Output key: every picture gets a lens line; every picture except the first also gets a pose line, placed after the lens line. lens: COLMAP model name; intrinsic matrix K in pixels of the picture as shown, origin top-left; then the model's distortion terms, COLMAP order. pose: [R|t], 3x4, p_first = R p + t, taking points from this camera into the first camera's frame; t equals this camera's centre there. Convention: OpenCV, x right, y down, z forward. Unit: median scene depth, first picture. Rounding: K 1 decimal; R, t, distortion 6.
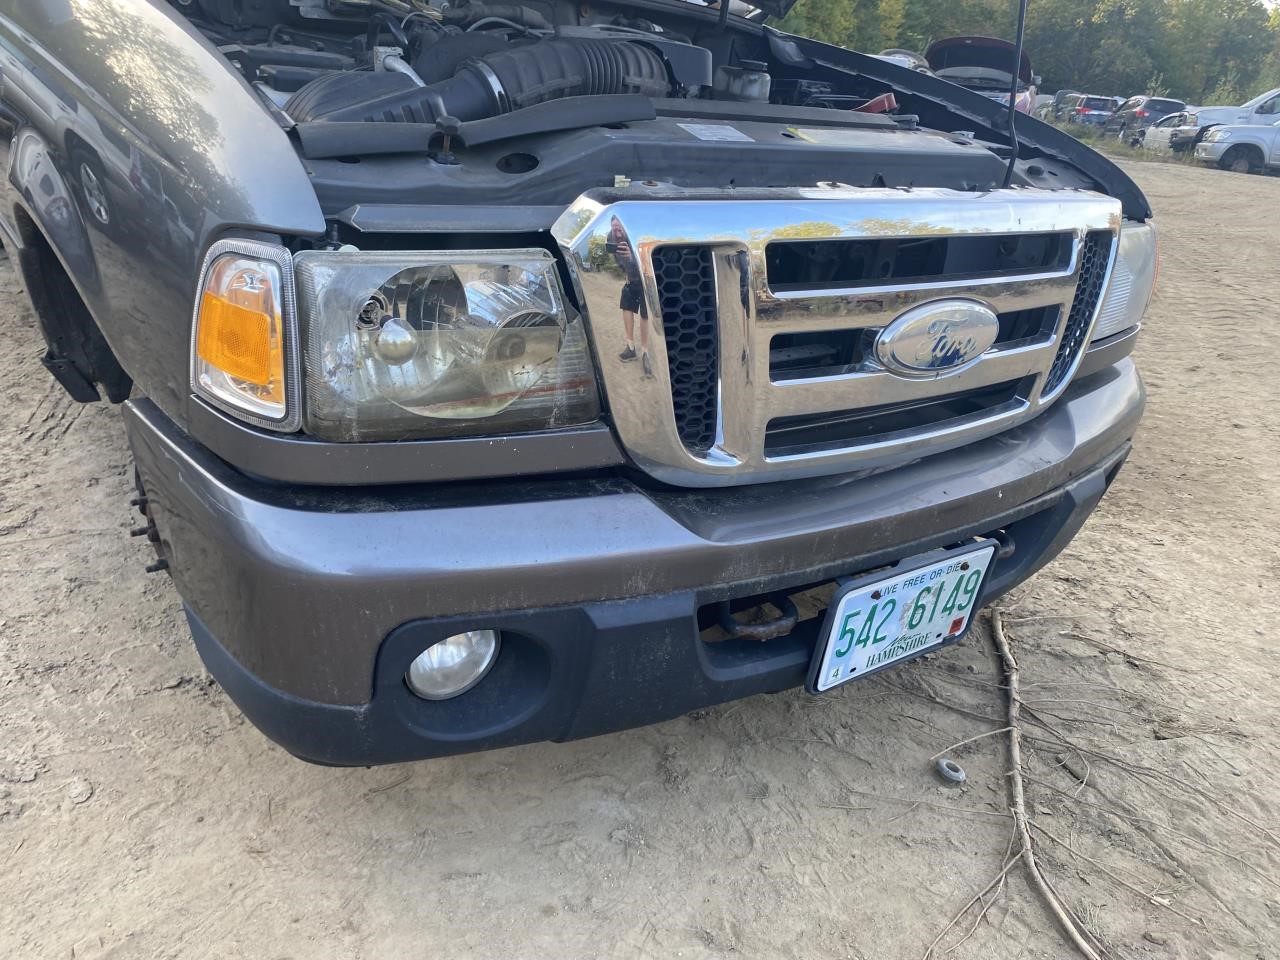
lens RADIAL K [[942.6, 0, 654.0], [0, 942.6, 482.2], [0, 0, 1]] dist [0.001975, -0.004354]
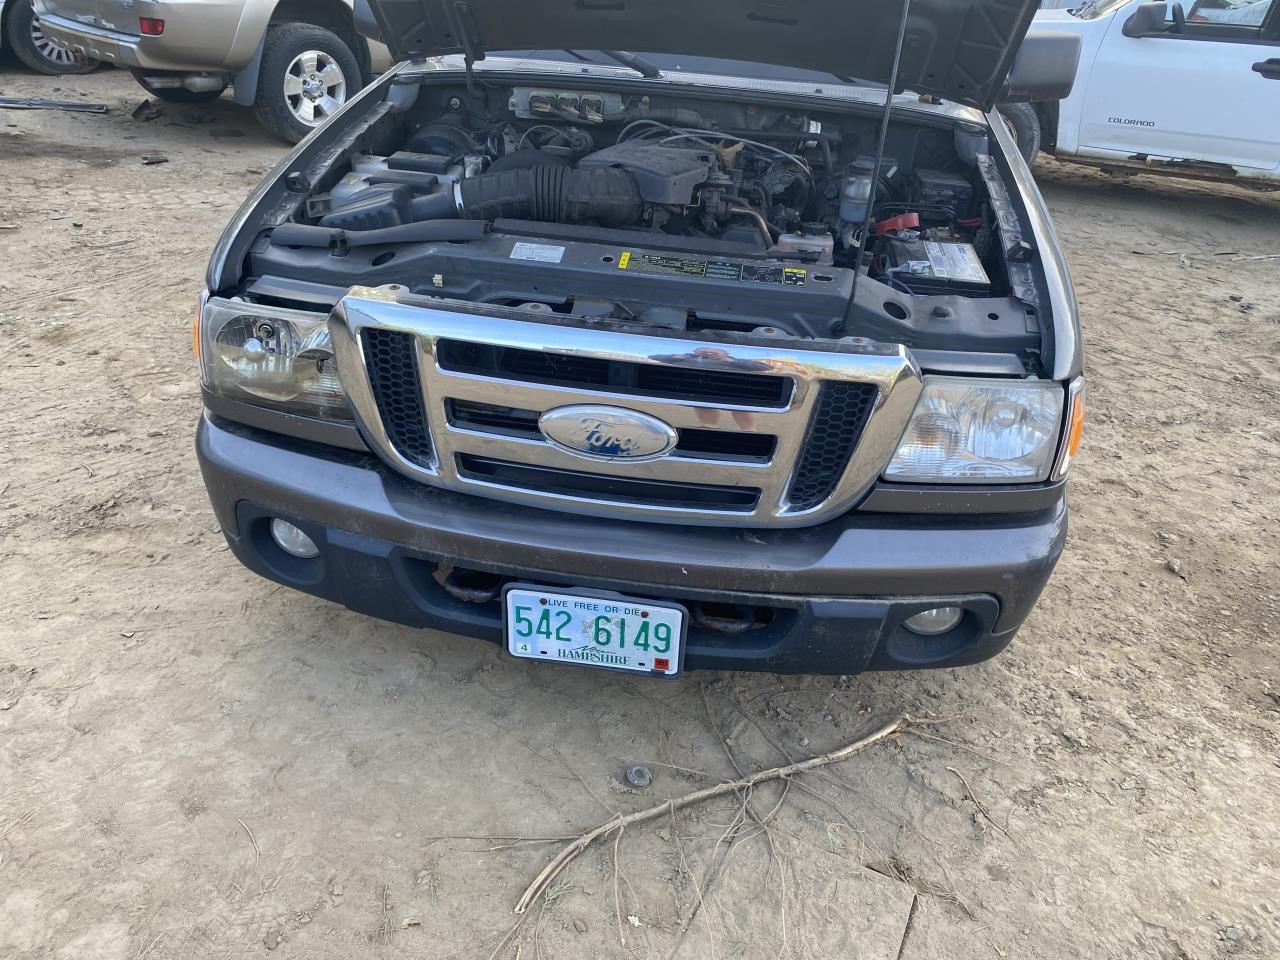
lens RADIAL K [[942.6, 0, 654.0], [0, 942.6, 482.2], [0, 0, 1]] dist [0.001975, -0.004354]
pose [[0.765411, 0.293509, -0.572711, 1.152756], [-0.277591, 0.953468, 0.117652, -0.264789], [0.580593, 0.068927, 0.811271, -0.027842]]
